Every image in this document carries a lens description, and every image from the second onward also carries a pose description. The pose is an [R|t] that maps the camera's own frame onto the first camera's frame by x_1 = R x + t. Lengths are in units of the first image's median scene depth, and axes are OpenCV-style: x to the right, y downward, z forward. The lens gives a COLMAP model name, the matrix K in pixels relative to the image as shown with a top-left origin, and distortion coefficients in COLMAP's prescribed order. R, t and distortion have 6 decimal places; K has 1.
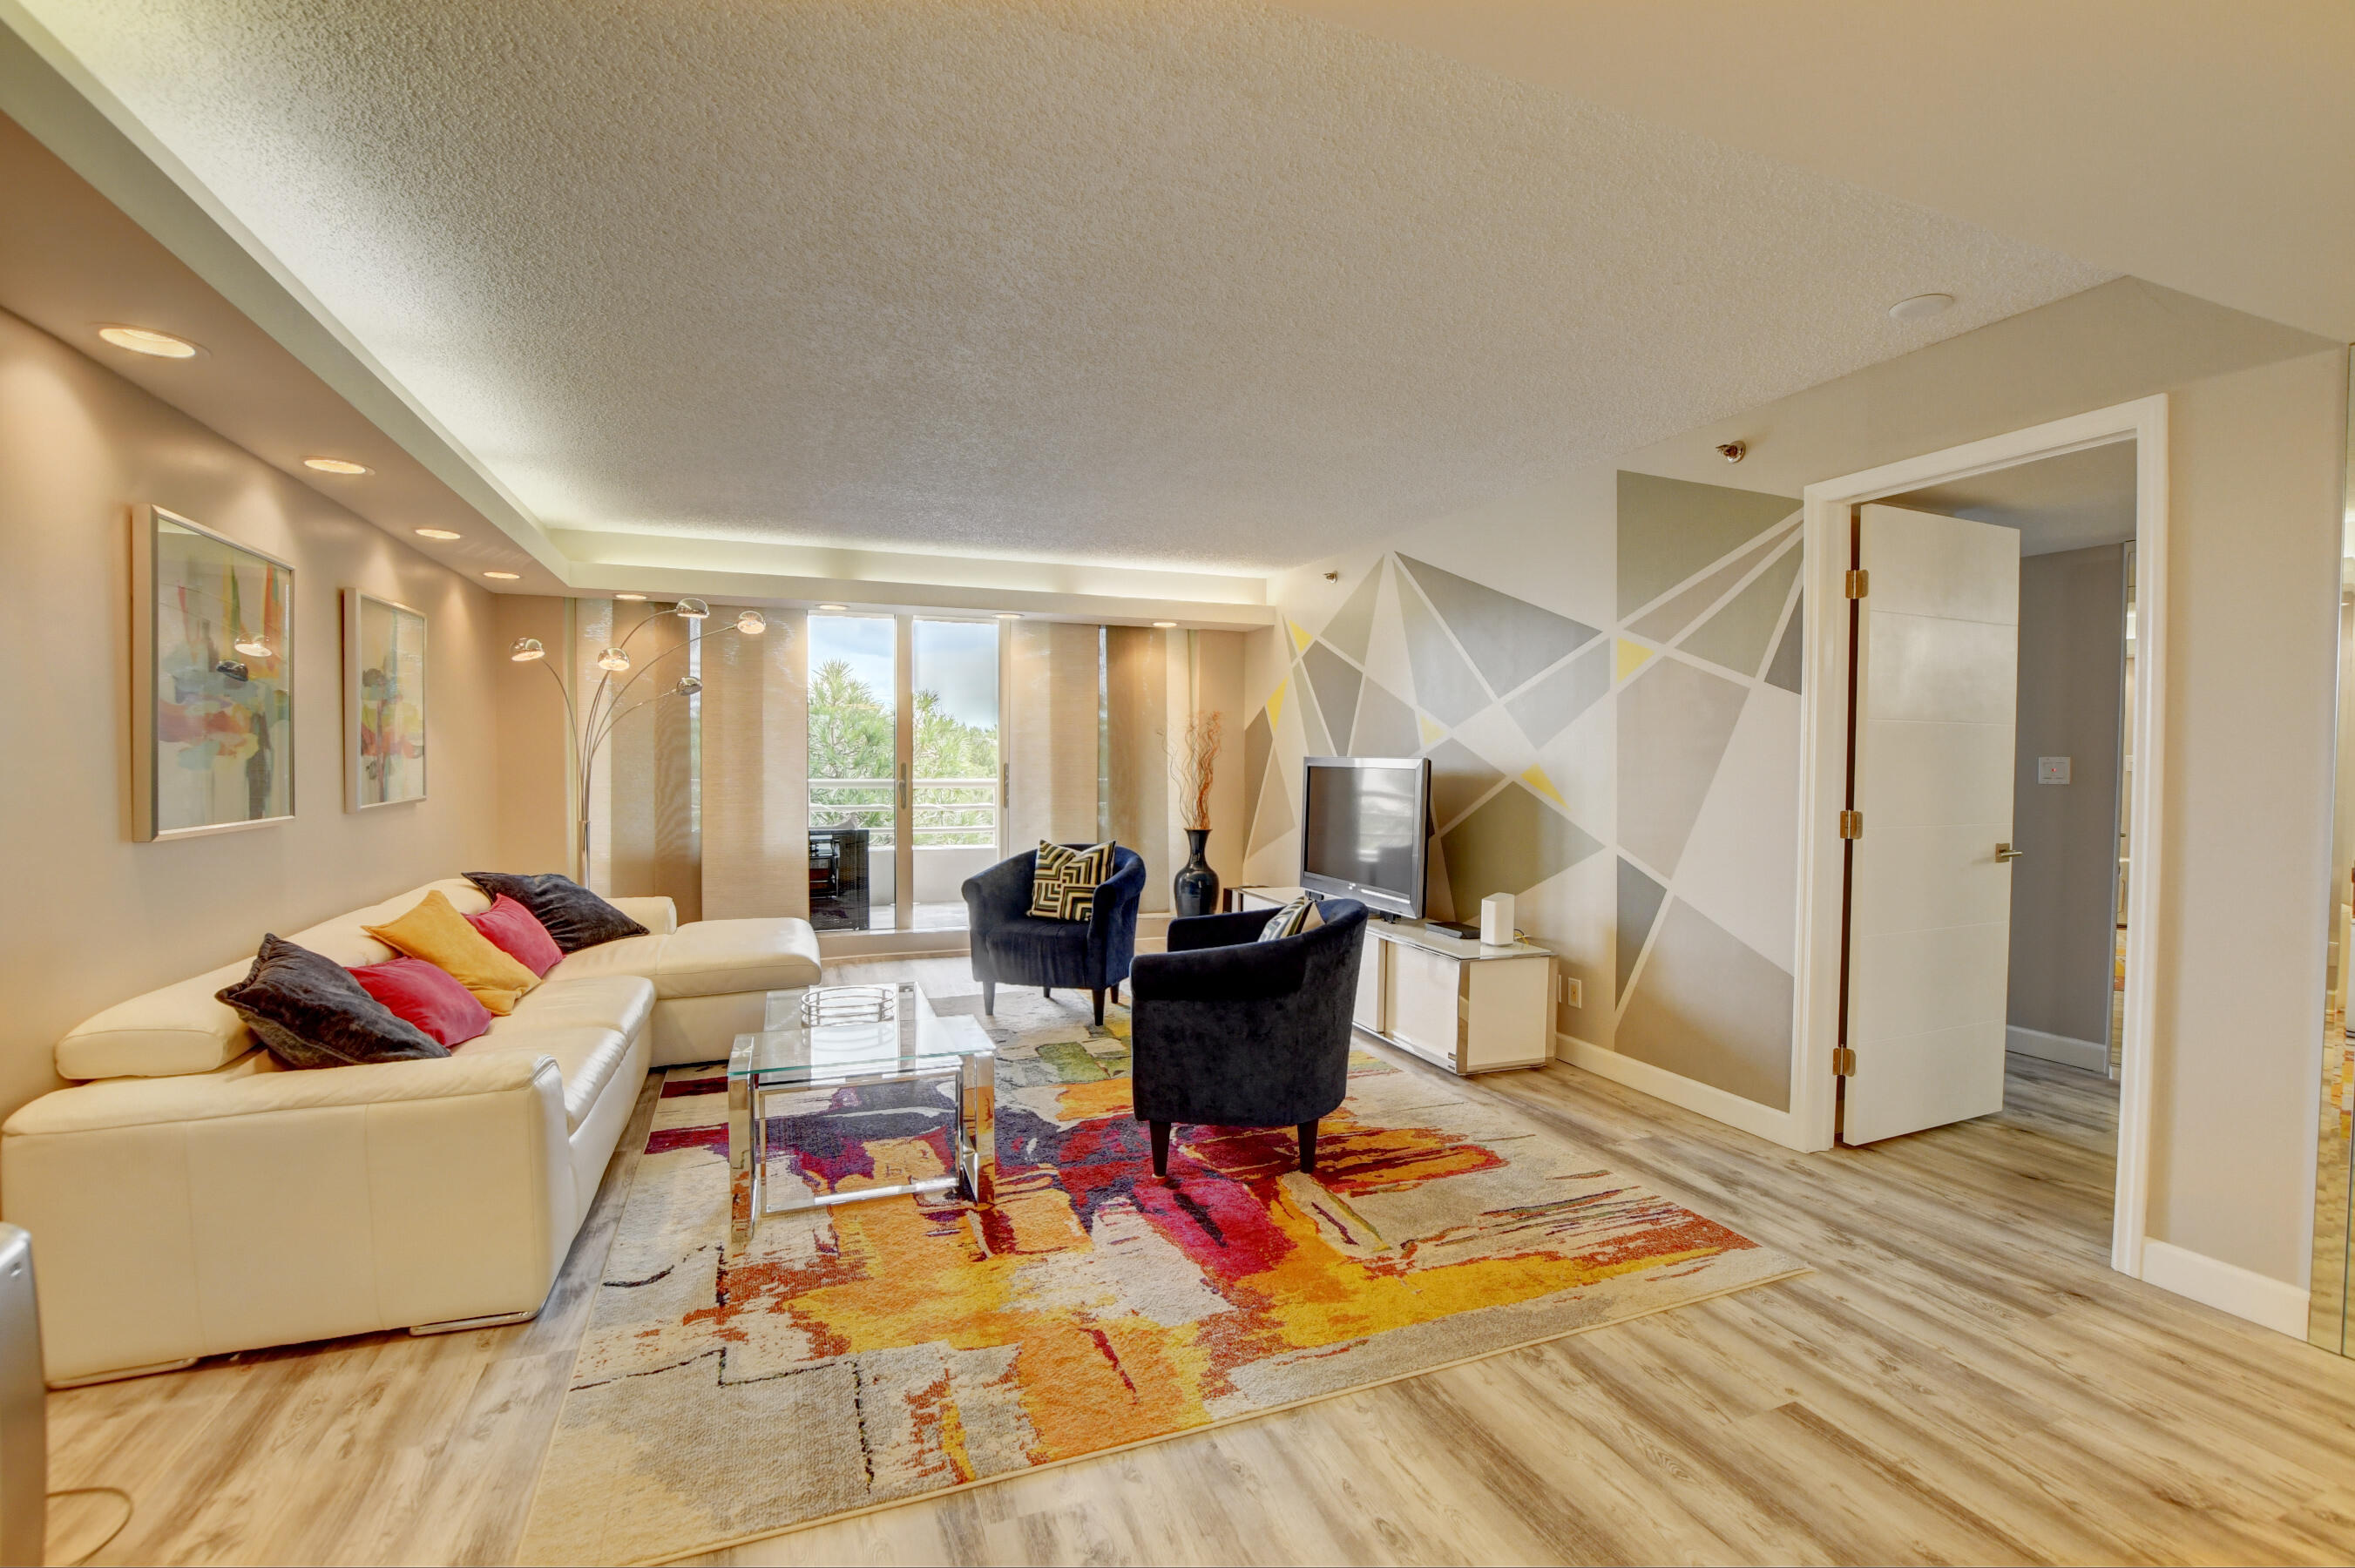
lens RADIAL K [[1034.6, 0, 1173.3], [0, 1034.6, 789.1], [0, 0, 1]] dist [-0.030252, 0.002473]
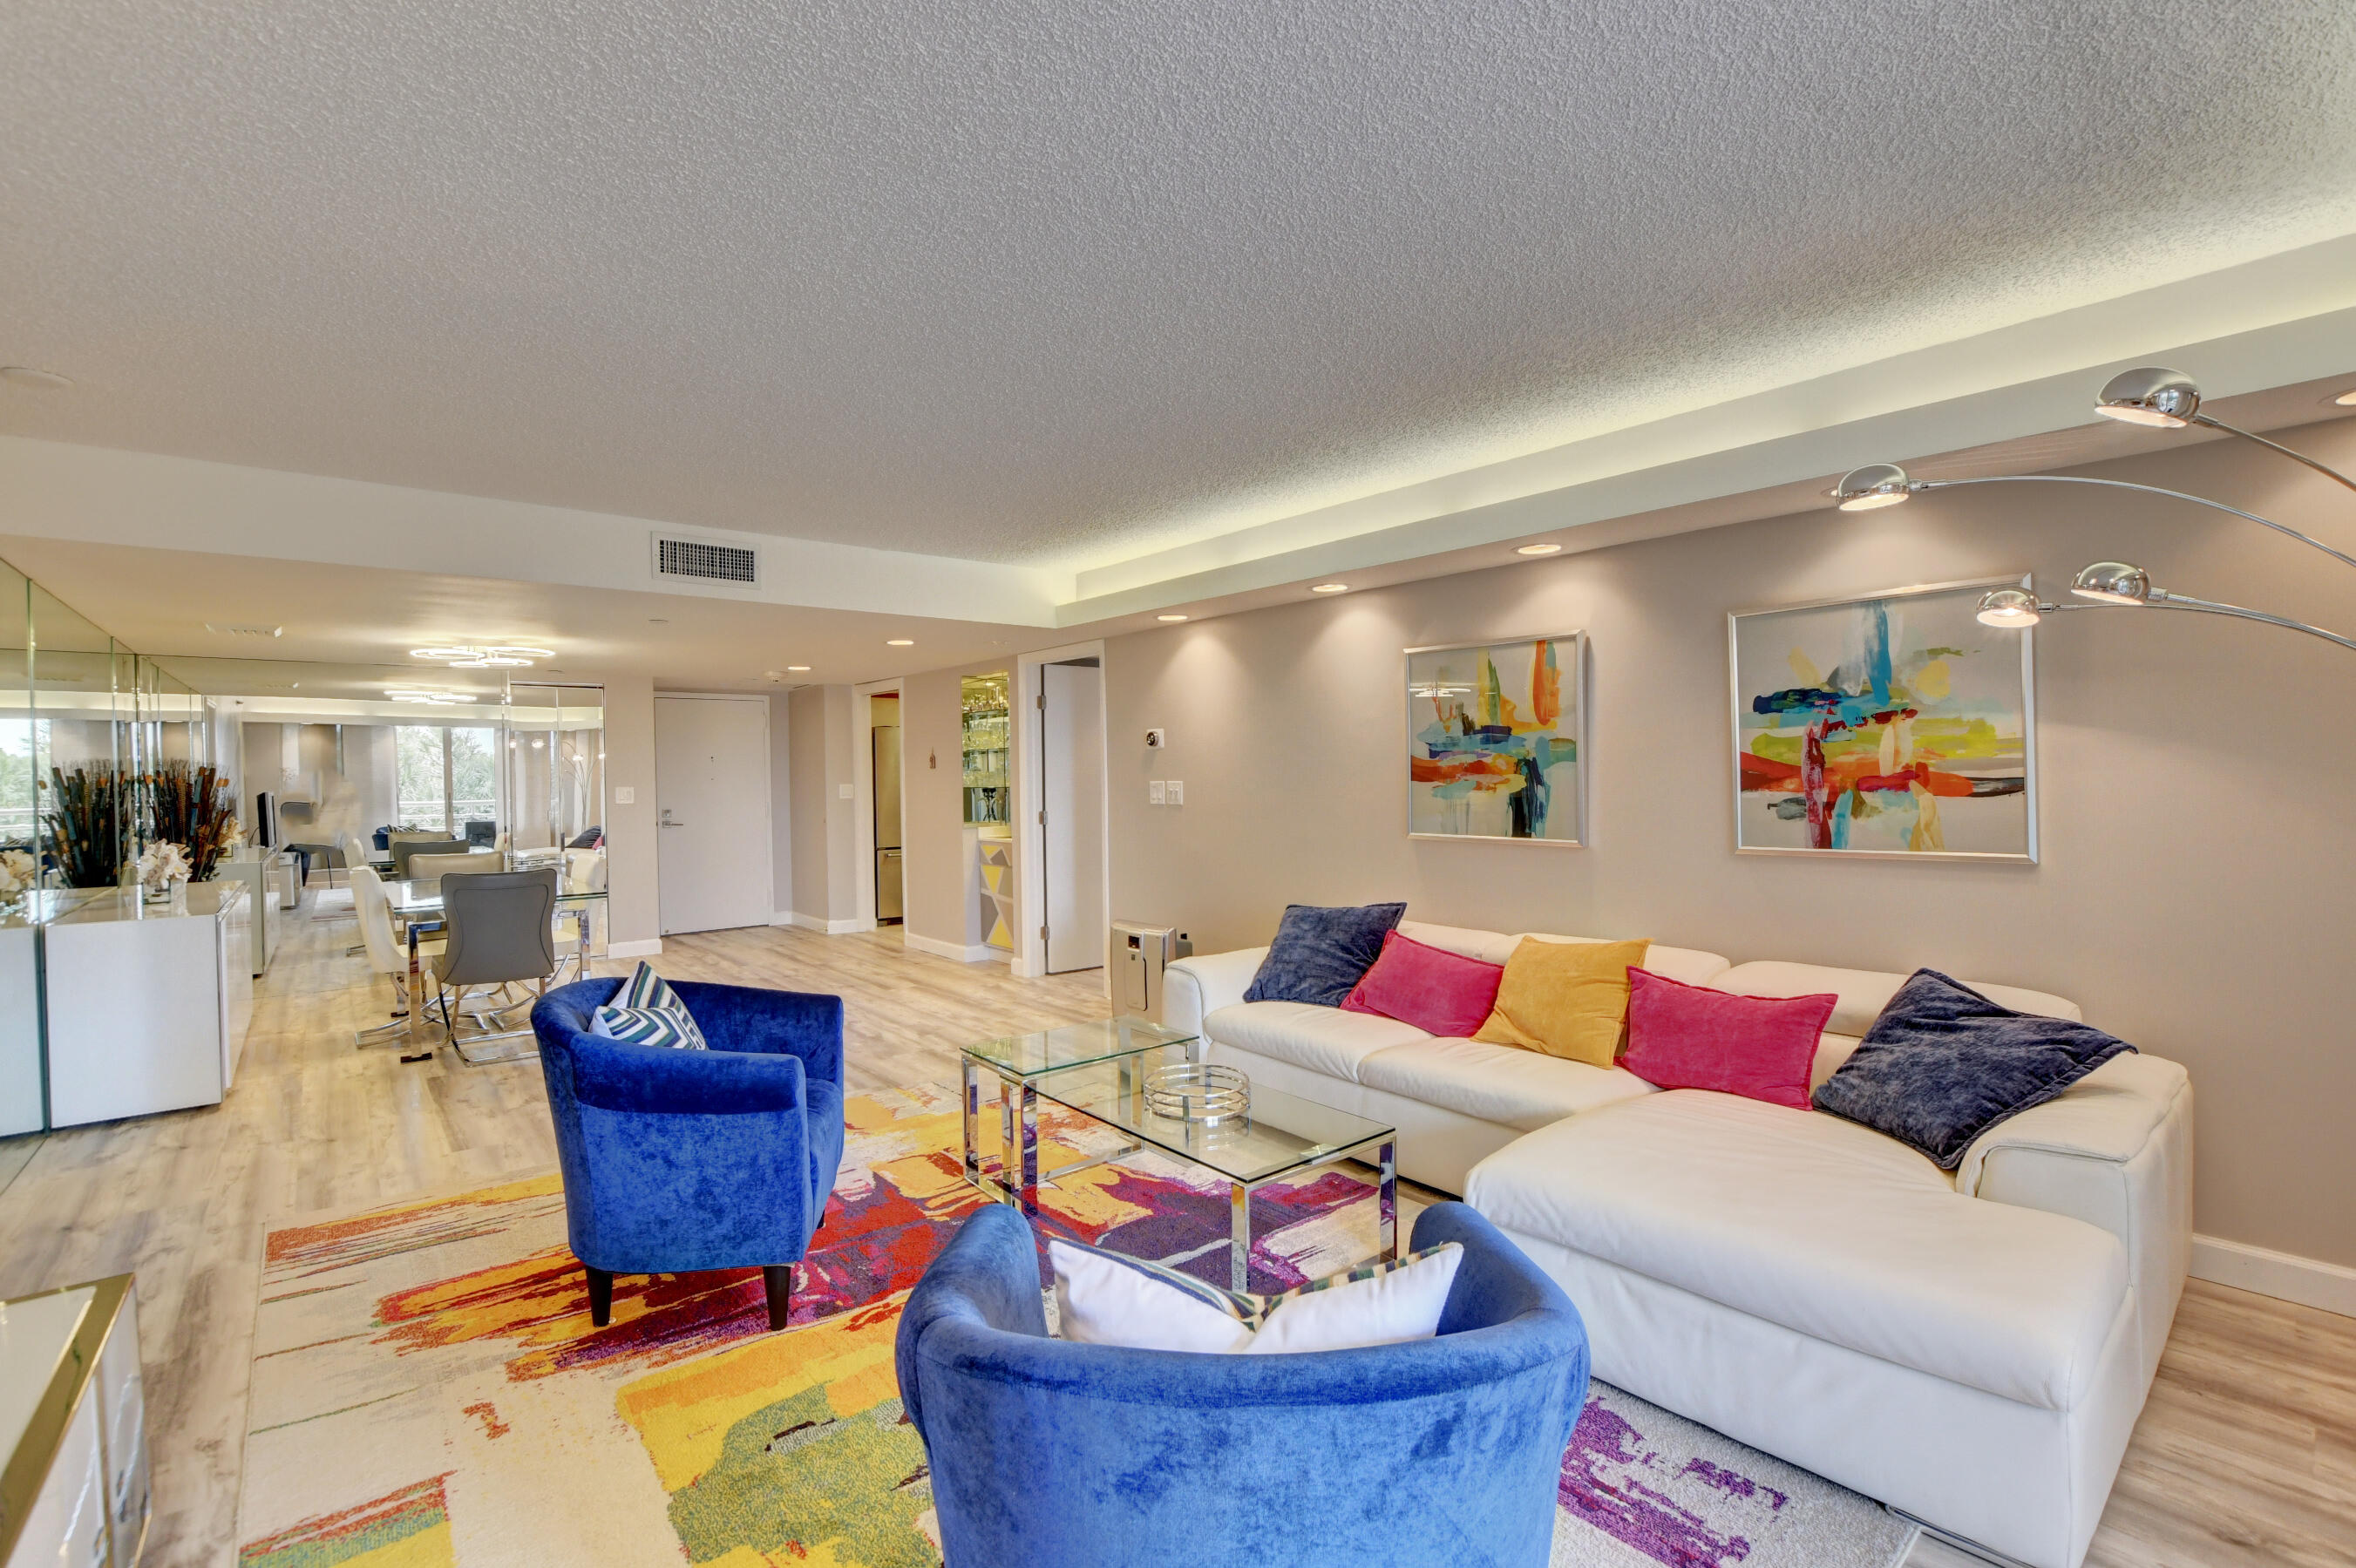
lens RADIAL K [[1035.1, 0, 1172.7], [0, 1035.1, 787.4], [0, 0, 1]] dist [-0.030252, 0.002473]
pose [[-0.945621, 0.011111, -0.325082, -0.017662], [-0.001927, 0.999208, 0.039757, -0.076216], [0.325266, 0.038221, -0.944850, 1.790346]]
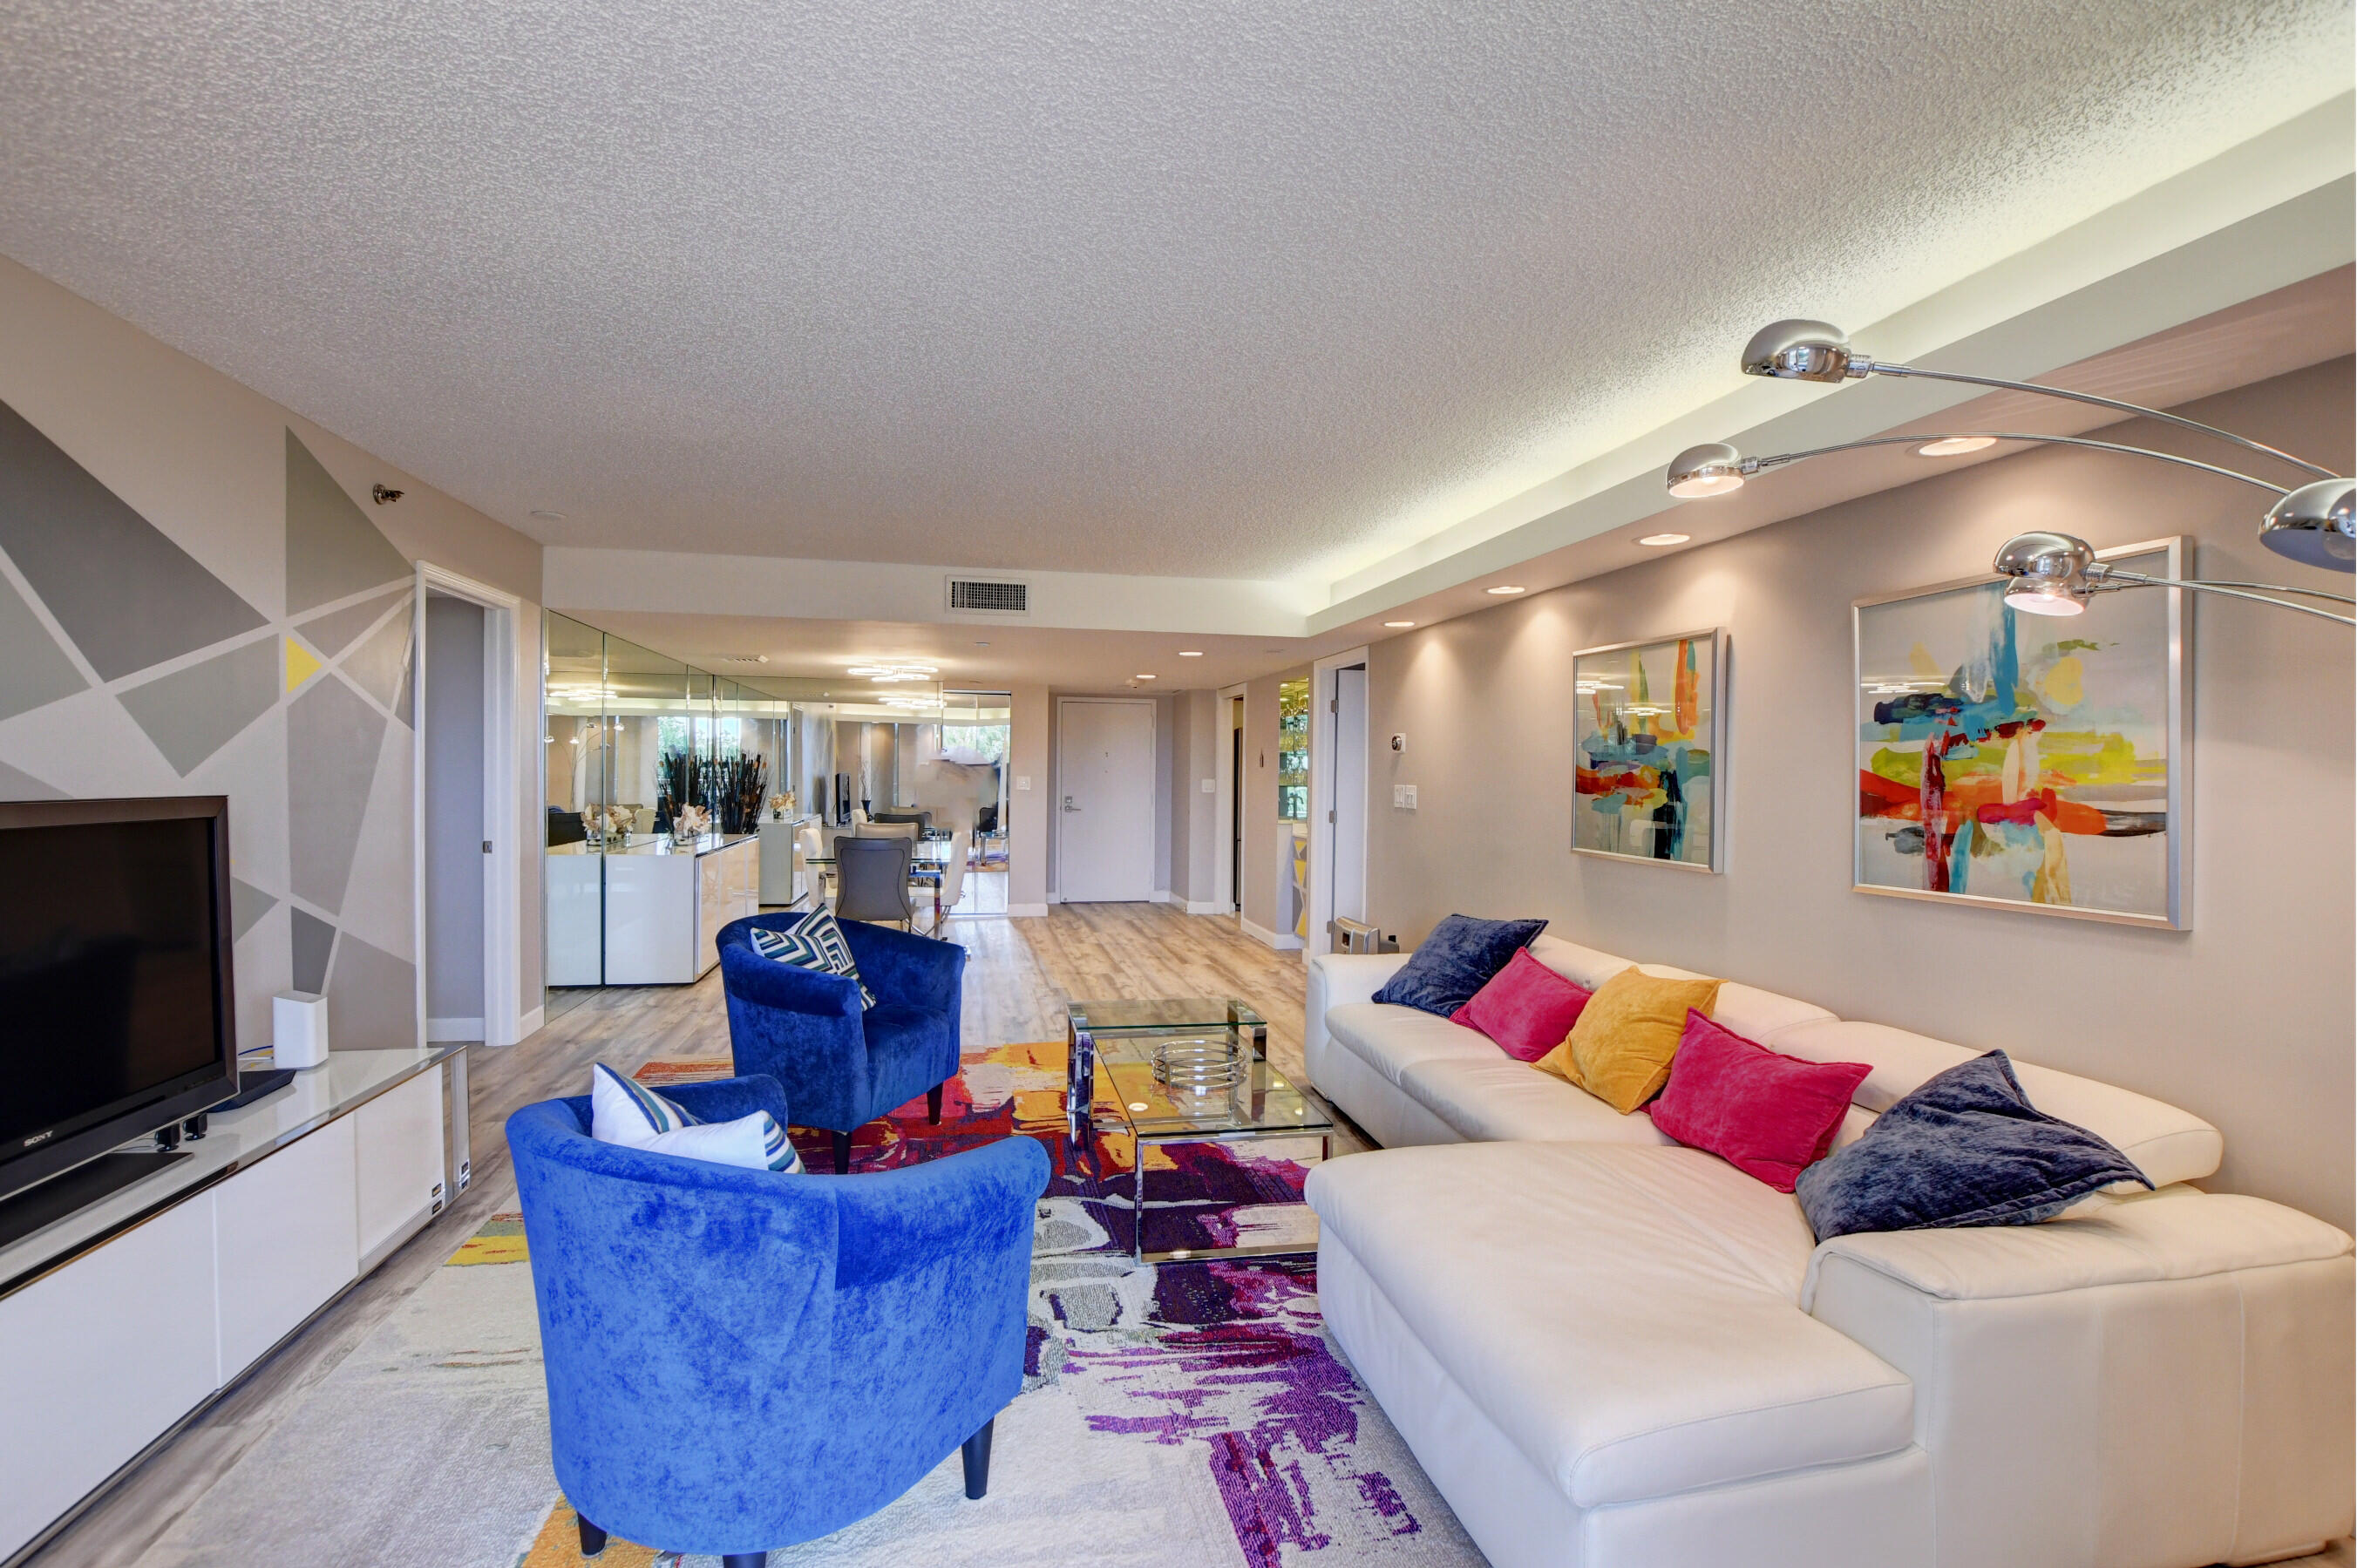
lens RADIAL K [[1035.5, 0, 1170.8], [0, 1035.5, 786.1], [0, 0, 1]] dist [-0.030252, 0.002473]
pose [[-0.986875, -0.021281, 0.160077, -0.434462], [-0.014346, 0.998913, 0.044354, -0.086926], [-0.160847, 0.041476, -0.986108, 1.927888]]
